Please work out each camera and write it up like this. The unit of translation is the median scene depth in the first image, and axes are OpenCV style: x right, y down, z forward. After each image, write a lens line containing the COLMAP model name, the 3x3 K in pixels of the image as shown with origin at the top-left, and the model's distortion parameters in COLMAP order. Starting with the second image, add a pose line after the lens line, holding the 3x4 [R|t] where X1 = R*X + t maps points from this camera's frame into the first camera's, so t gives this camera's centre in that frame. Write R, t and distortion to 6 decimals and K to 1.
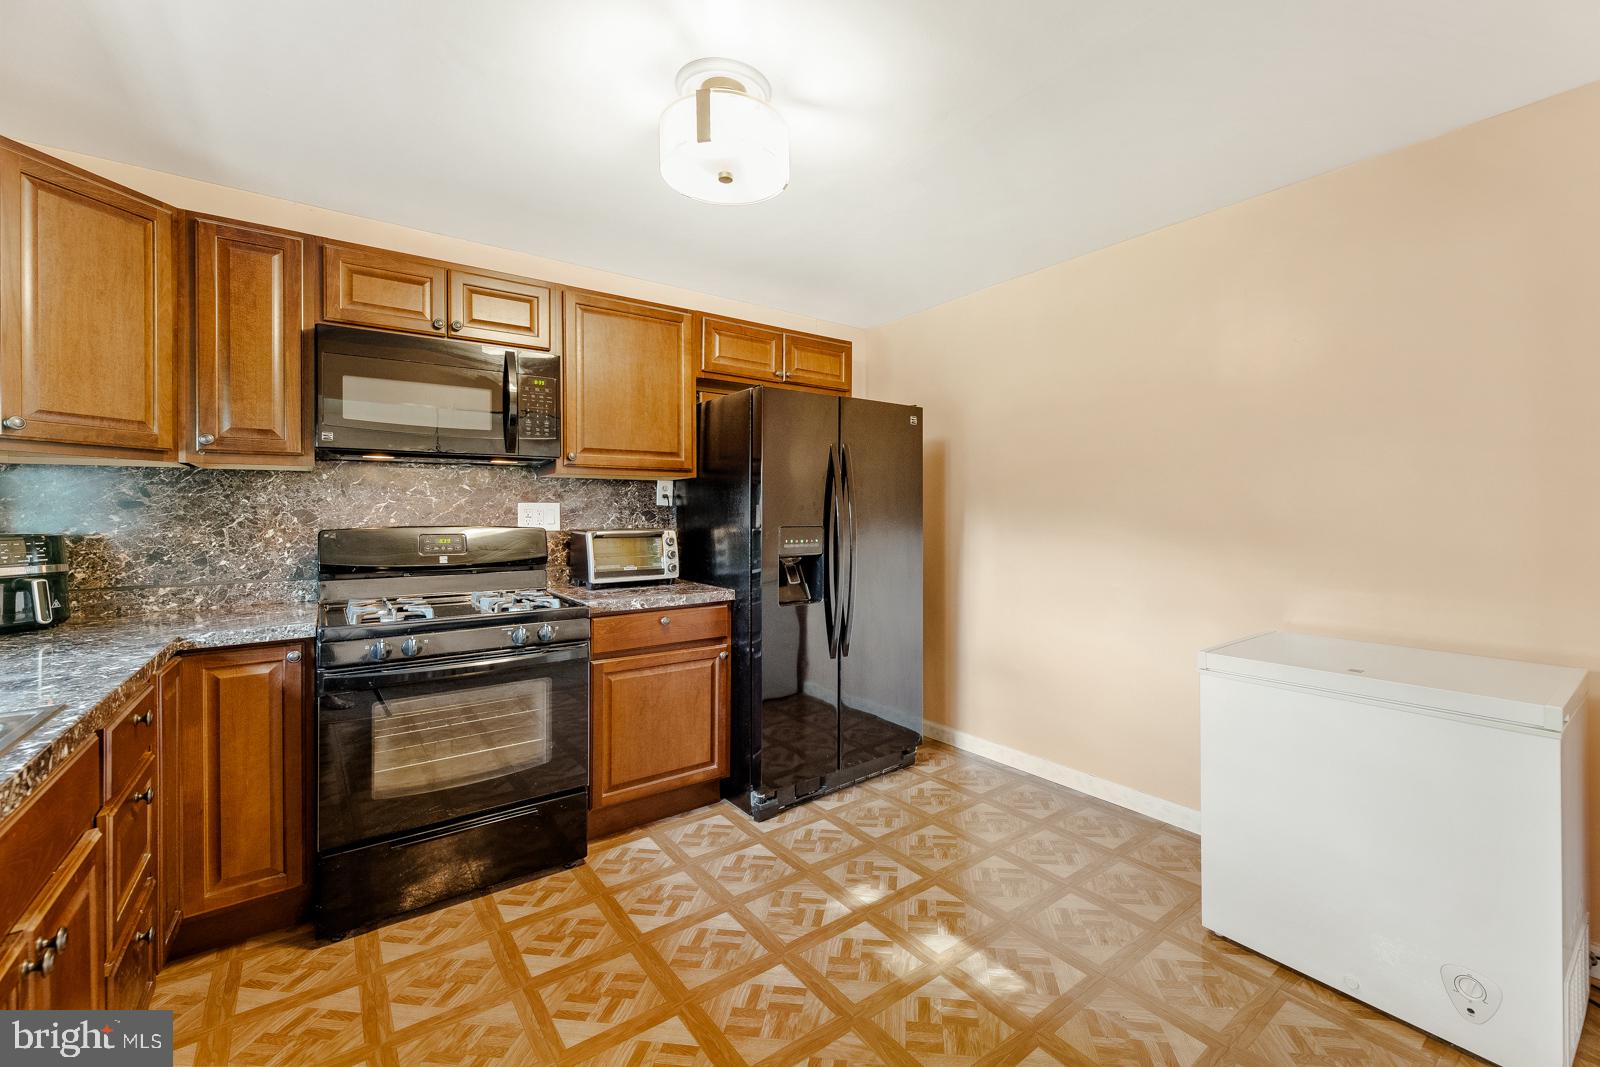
lens RADIAL K [[660.5, 0, 865.4], [0, 660.5, 507.7], [0, 0, 1]] dist [-0.001211, 0.000252]
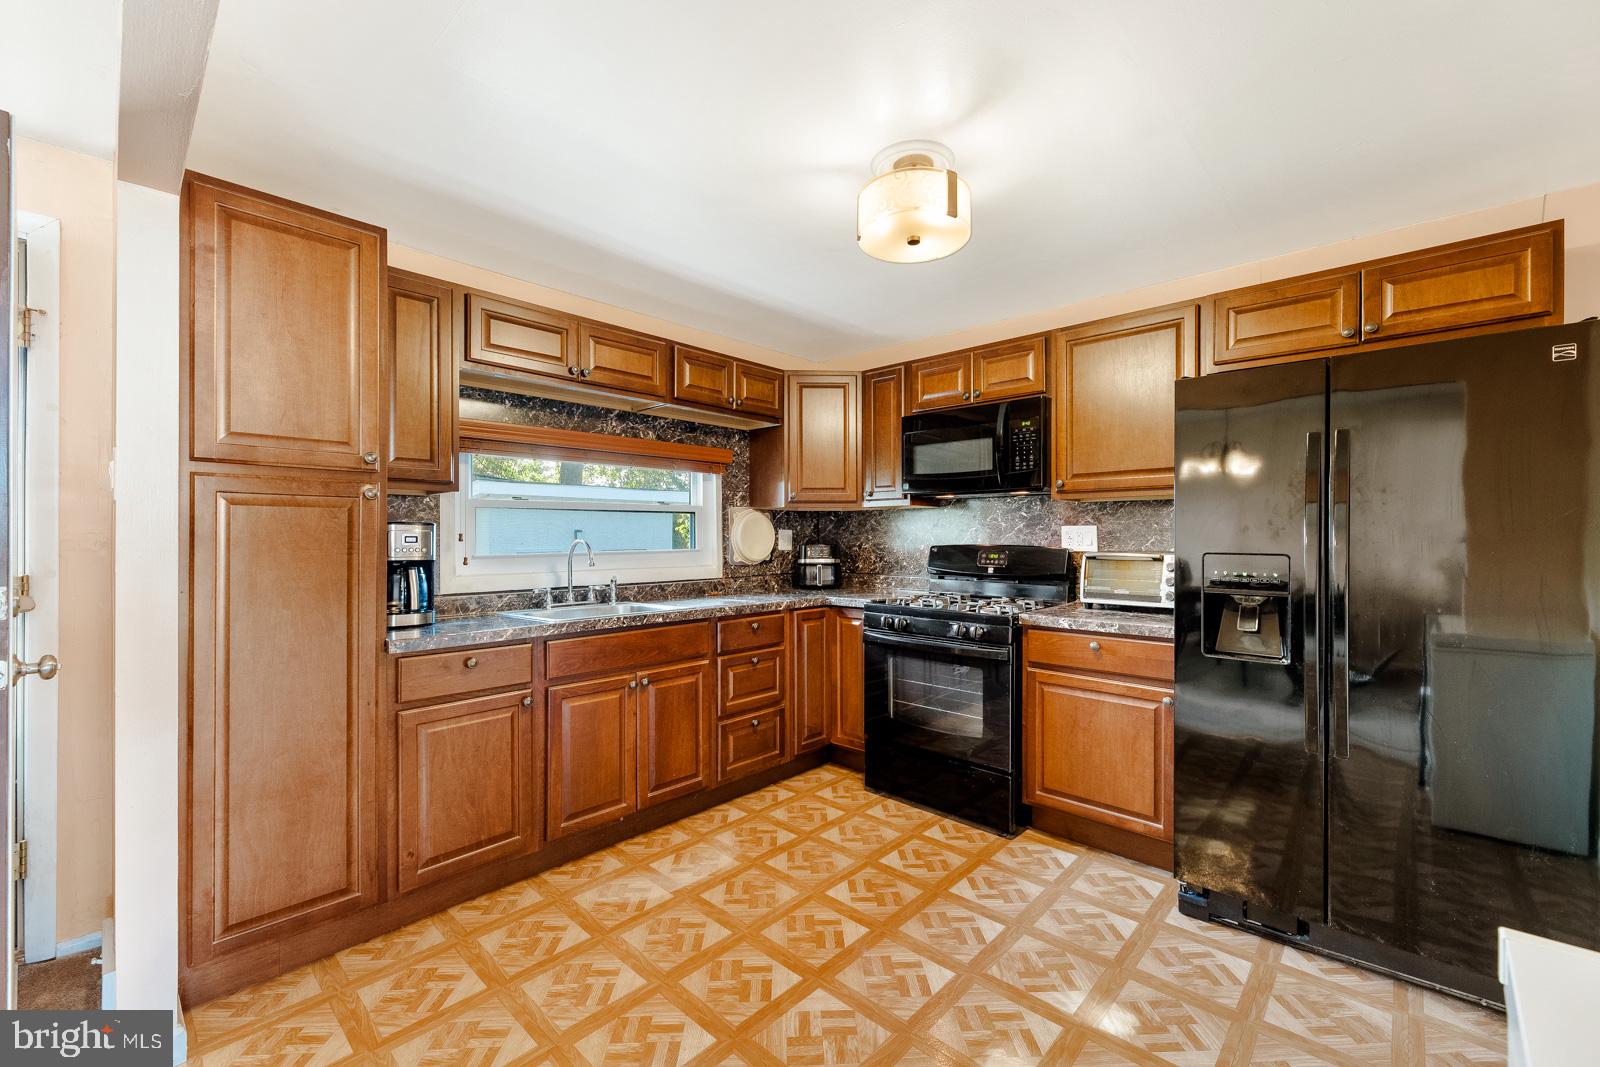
lens RADIAL K [[660.5, 0, 807.8], [0, 660.5, 536.6], [0, 0, 1]] dist [-0.001211, 0.000252]
pose [[0.147338, 0.003932, -0.989078, 0.700017], [0.004664, 0.999978, 0.004670, 0.004179], [0.989075, -0.005301, 0.147316, 0.513763]]
